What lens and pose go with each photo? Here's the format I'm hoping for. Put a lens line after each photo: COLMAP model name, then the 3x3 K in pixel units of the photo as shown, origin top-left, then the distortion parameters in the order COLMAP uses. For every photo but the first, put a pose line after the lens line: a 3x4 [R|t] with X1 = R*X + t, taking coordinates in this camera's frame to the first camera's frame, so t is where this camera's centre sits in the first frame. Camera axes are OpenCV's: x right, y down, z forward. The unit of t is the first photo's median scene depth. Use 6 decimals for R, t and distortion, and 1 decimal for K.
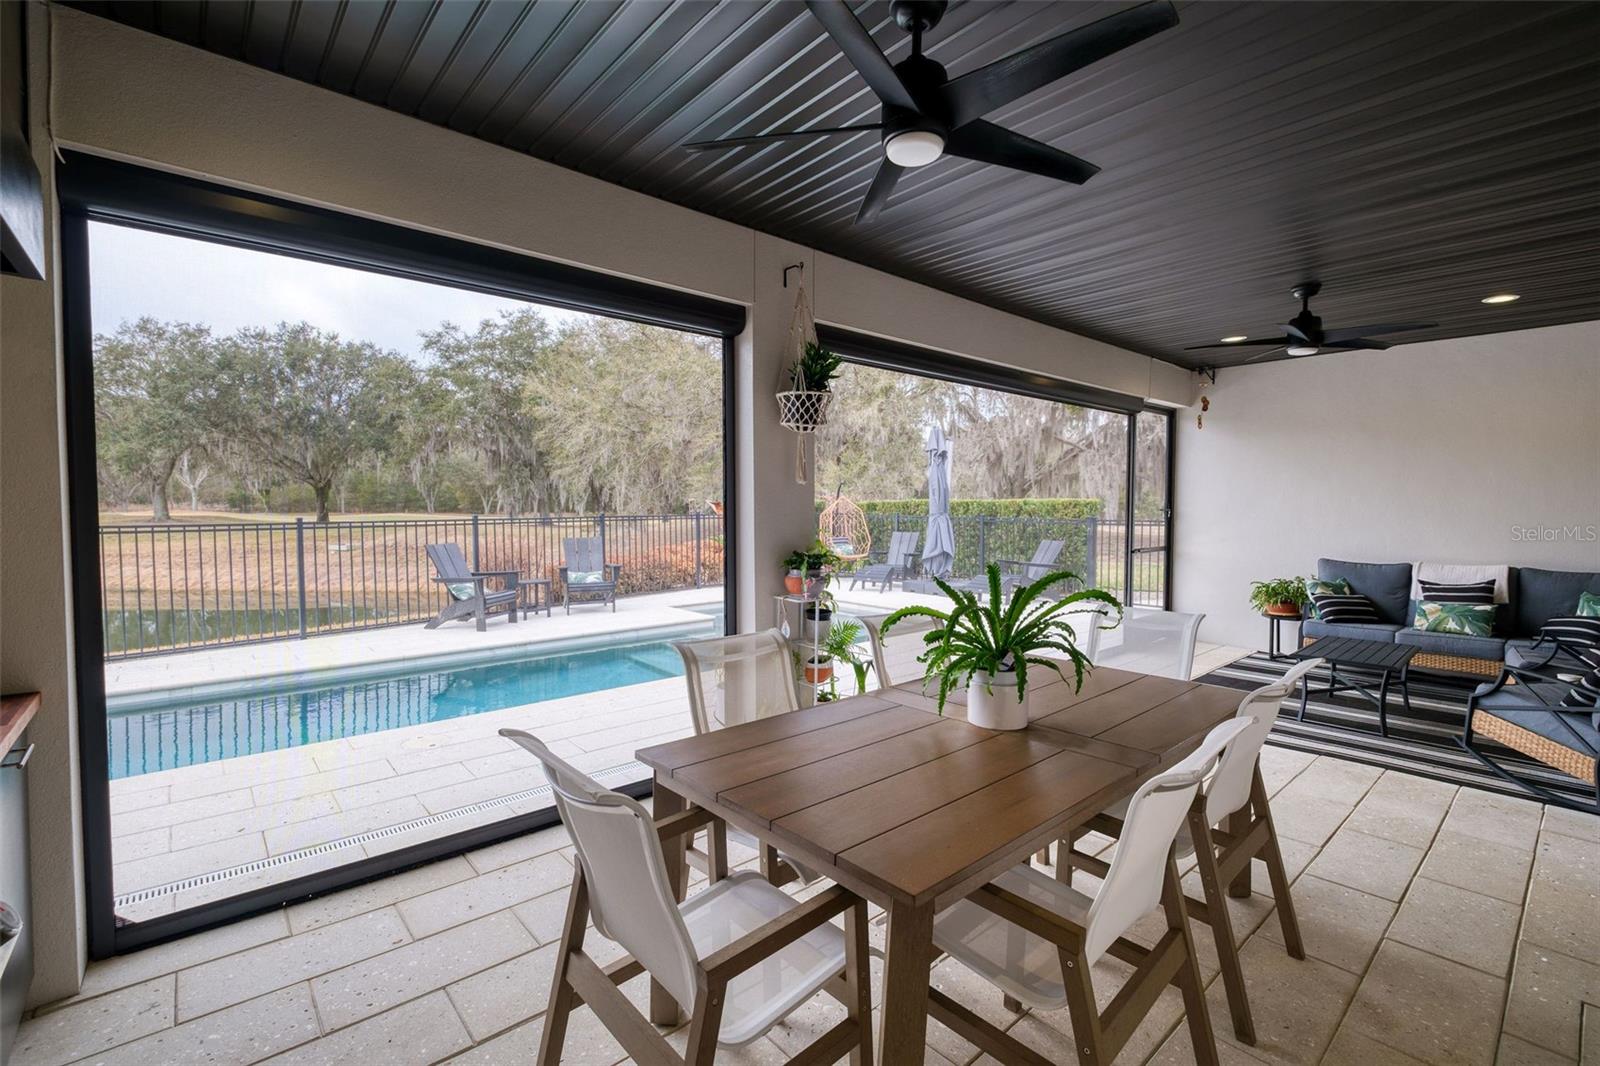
lens RADIAL K [[711.0, 0, 800.0], [0, 711.0, 533.0], [0, 0, 1]] dist [-0.005645, -0.000984]
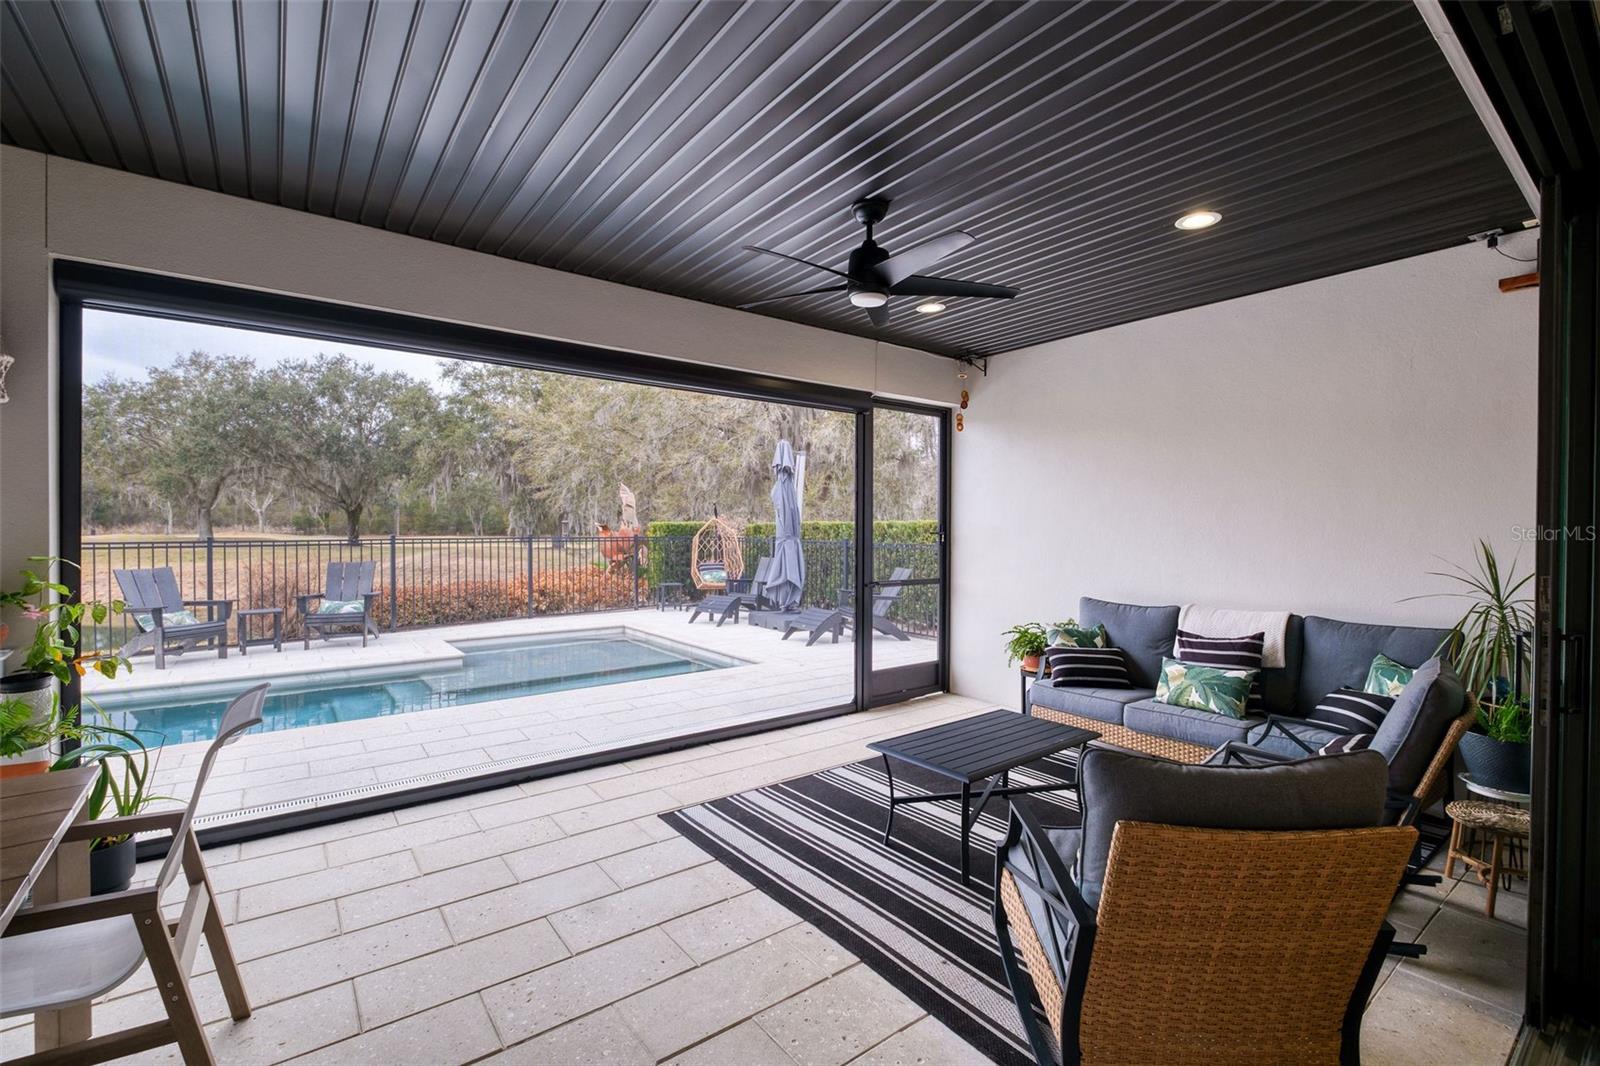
lens RADIAL K [[697.2, 0, 800.0], [0, 697.2, 533.0], [0, 0, 1]] dist [0.000593, -0.000295]
pose [[0.997239, 0.002430, -0.074220, 0.273700], [-0.004923, 0.999429, -0.033424, -0.003449], [0.074097, 0.033697, 0.996682, 0.130489]]
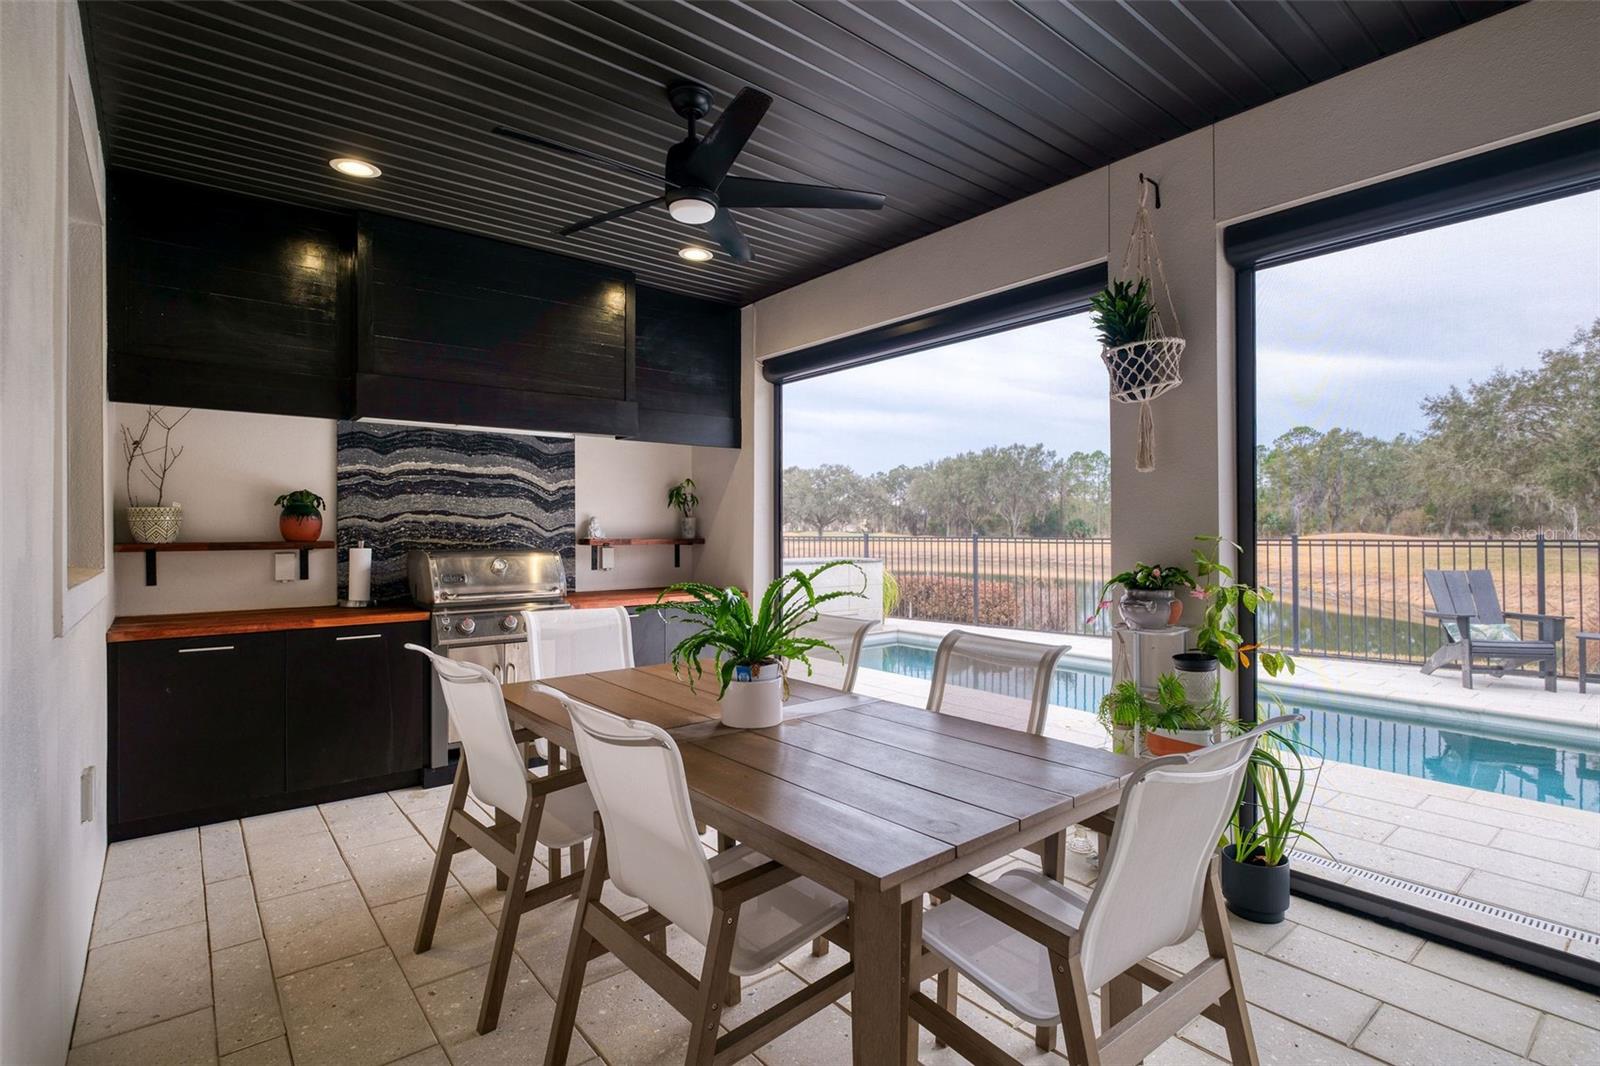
lens RADIAL K [[762.8, 0, 800.0], [0, 762.8, 533.0], [0, 0, 1]] dist [0.001322, 0.000605]
pose [[-0.034083, 0.000601, -0.999419, 0.258174], [-0.041457, 0.999138, 0.002015, 0.001477], [0.998559, 0.041502, -0.034028, 0.214101]]
